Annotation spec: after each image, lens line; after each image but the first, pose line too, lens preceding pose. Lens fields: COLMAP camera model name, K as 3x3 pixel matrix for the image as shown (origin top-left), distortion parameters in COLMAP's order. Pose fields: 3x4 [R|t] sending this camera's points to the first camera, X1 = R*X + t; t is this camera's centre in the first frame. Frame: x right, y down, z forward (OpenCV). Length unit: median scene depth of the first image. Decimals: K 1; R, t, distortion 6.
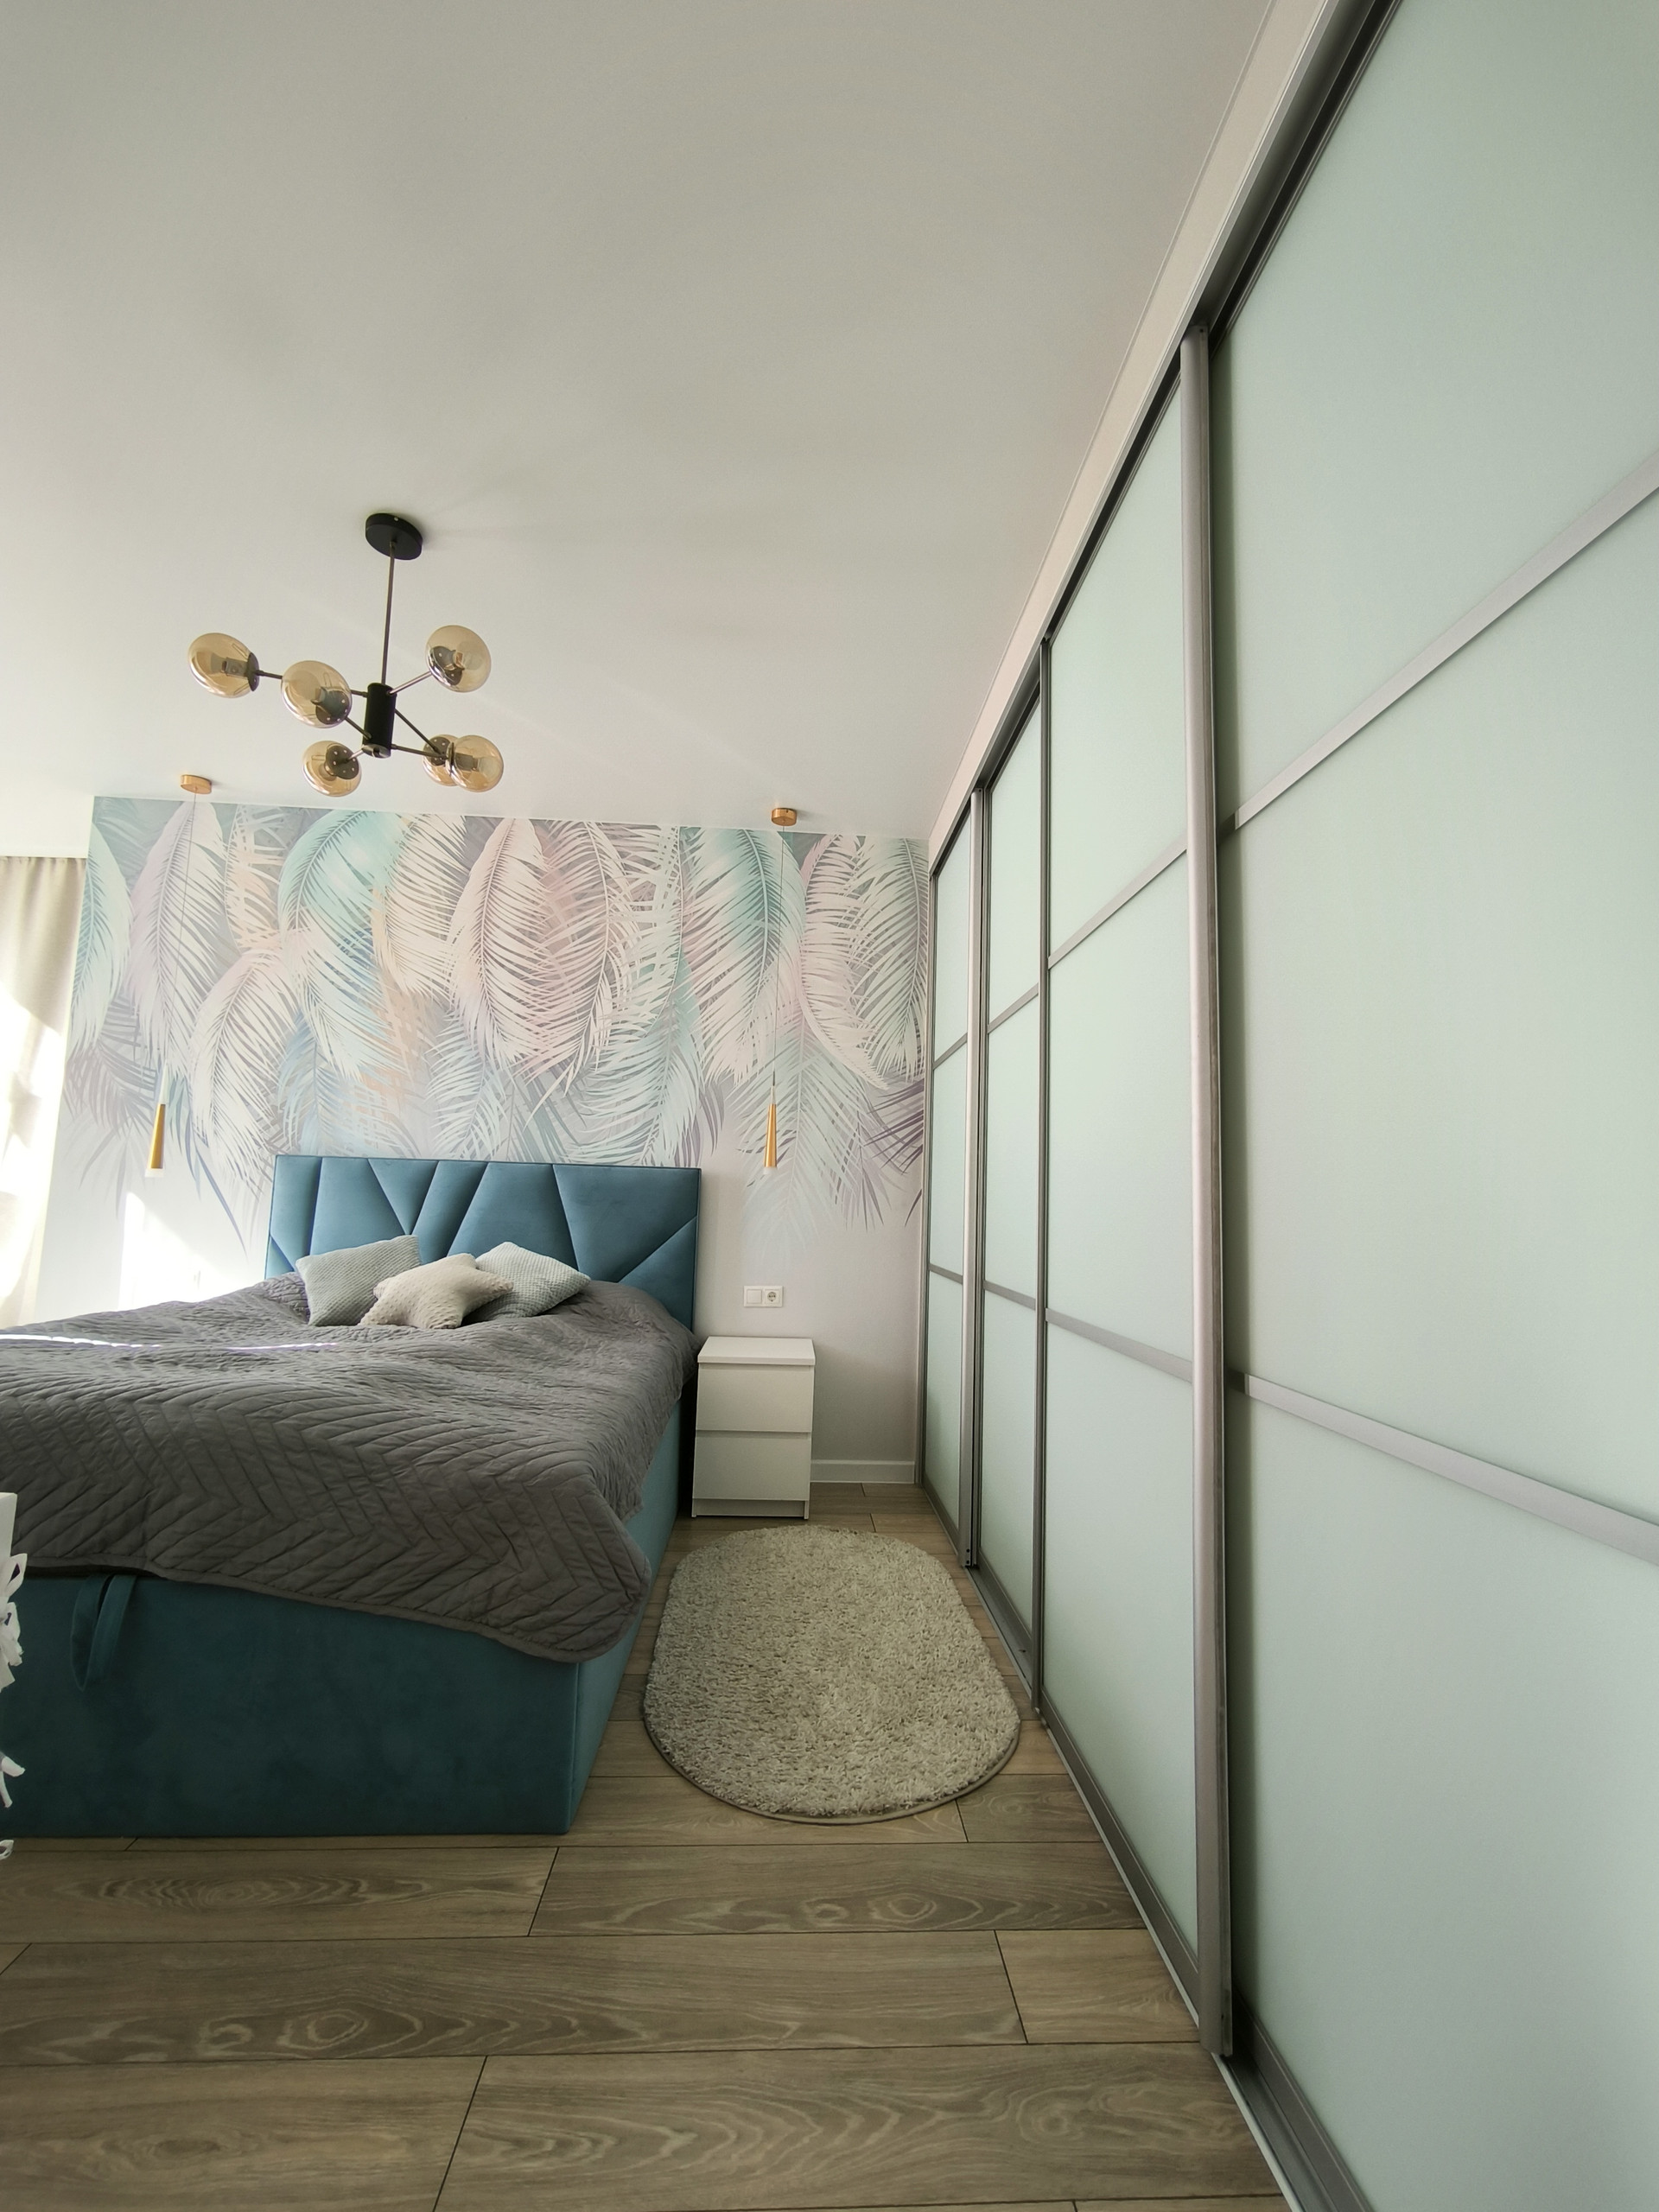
lens RADIAL K [[956.5, 0, 845.5], [0, 956.5, 1109.2], [0, 0, 1]] dist [-0.016896, 0.013579]
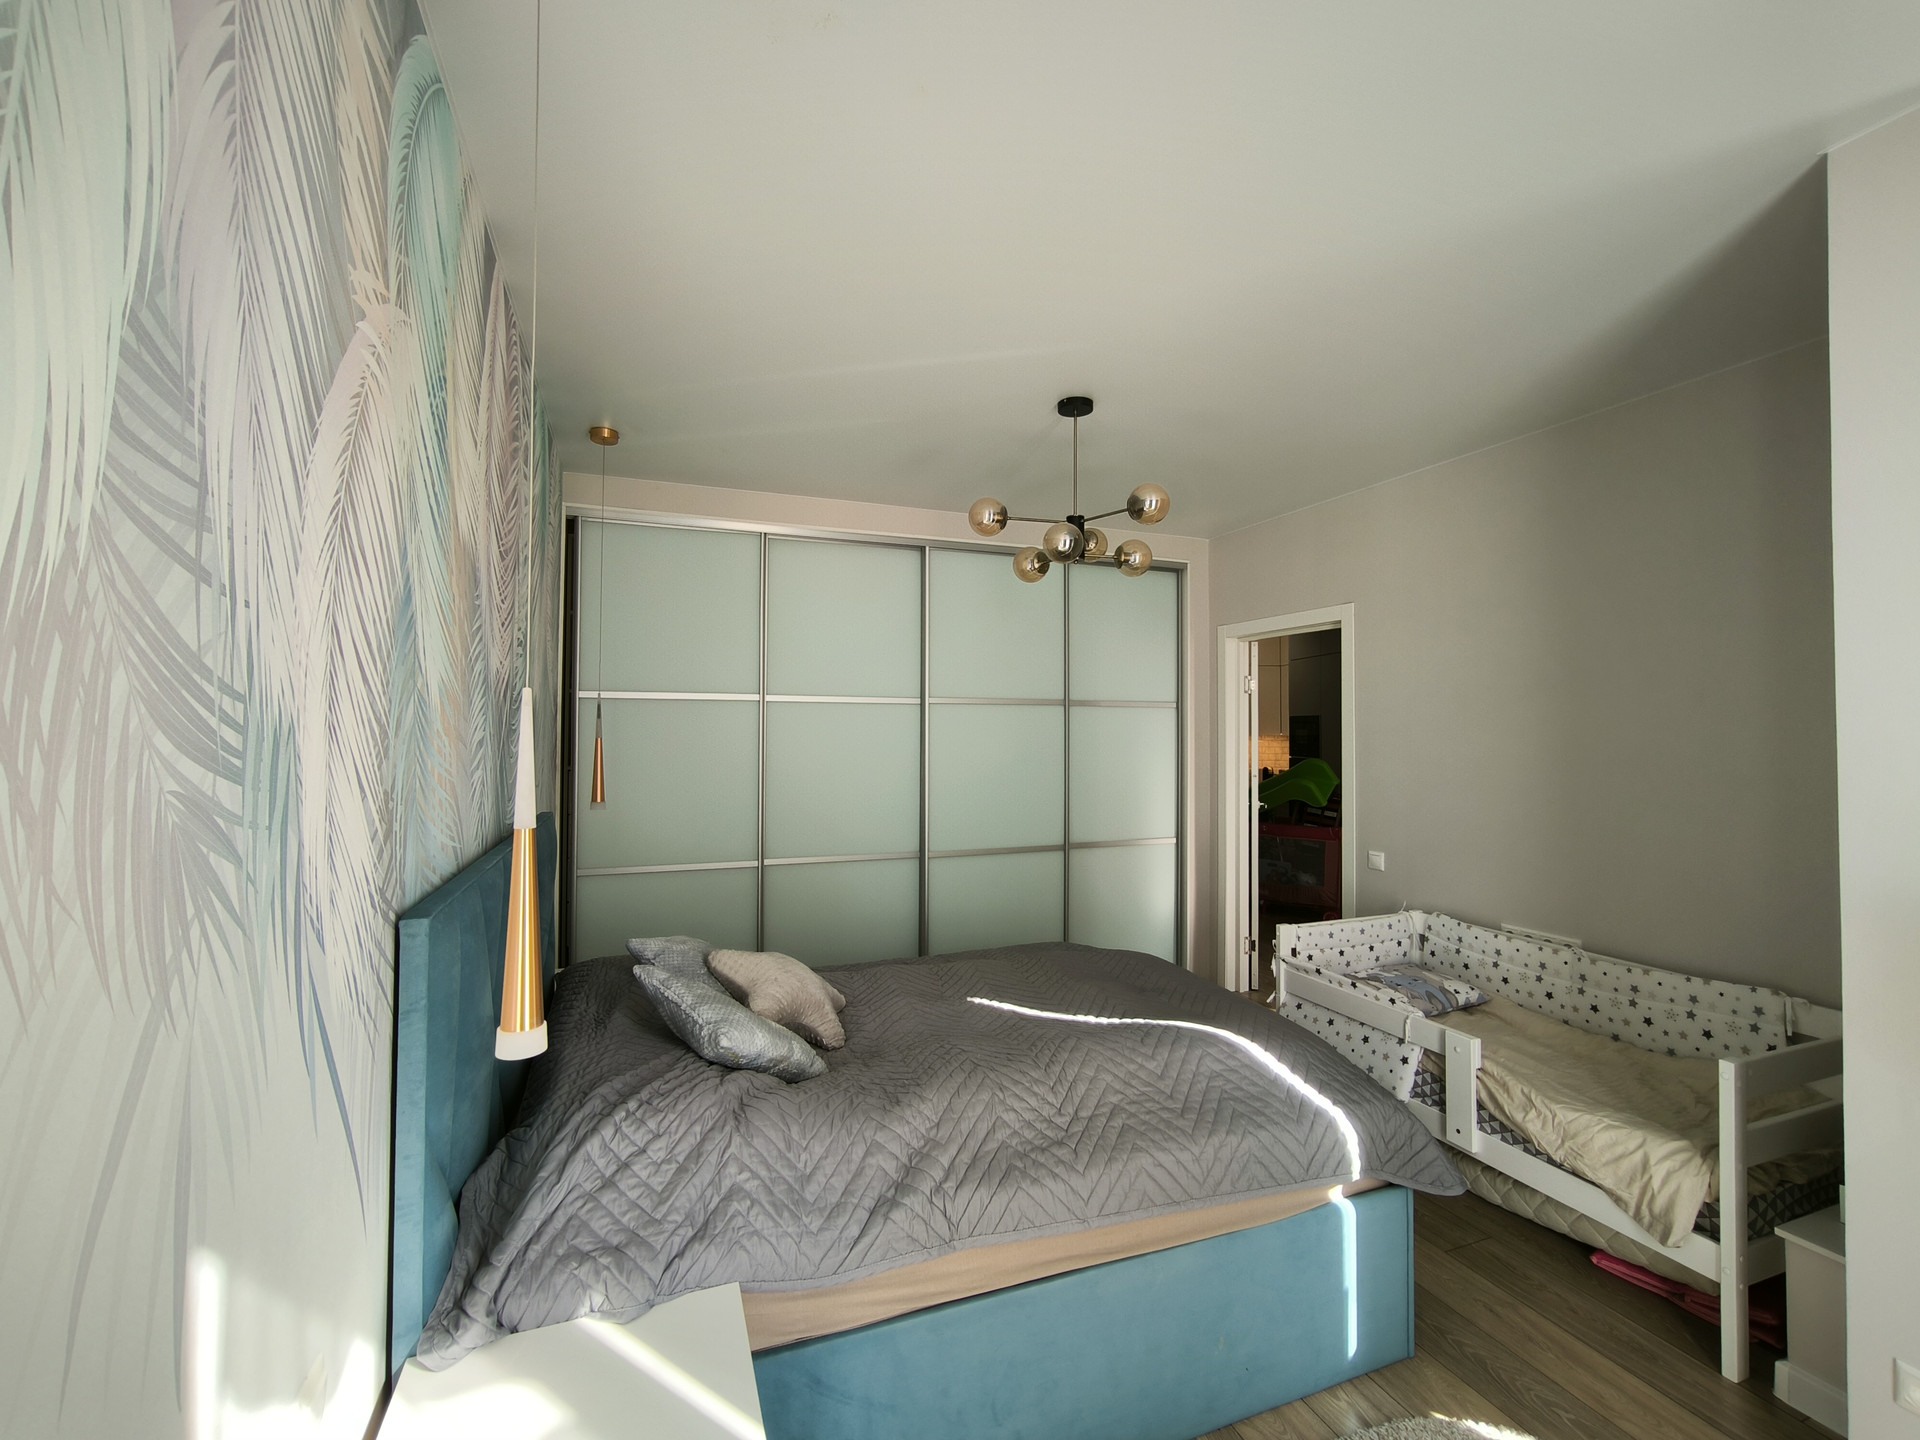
lens RADIAL K [[830.2, 0, 958.7], [0, 830.2, 710.4], [0, 0, 1]] dist [-0.016896, 0.013579]
pose [[-0.300782, -0.013125, 0.953602, -0.978549], [-0.112762, 0.993381, -0.021895, -0.052617], [-0.947003, -0.114116, -0.300271, 0.895076]]
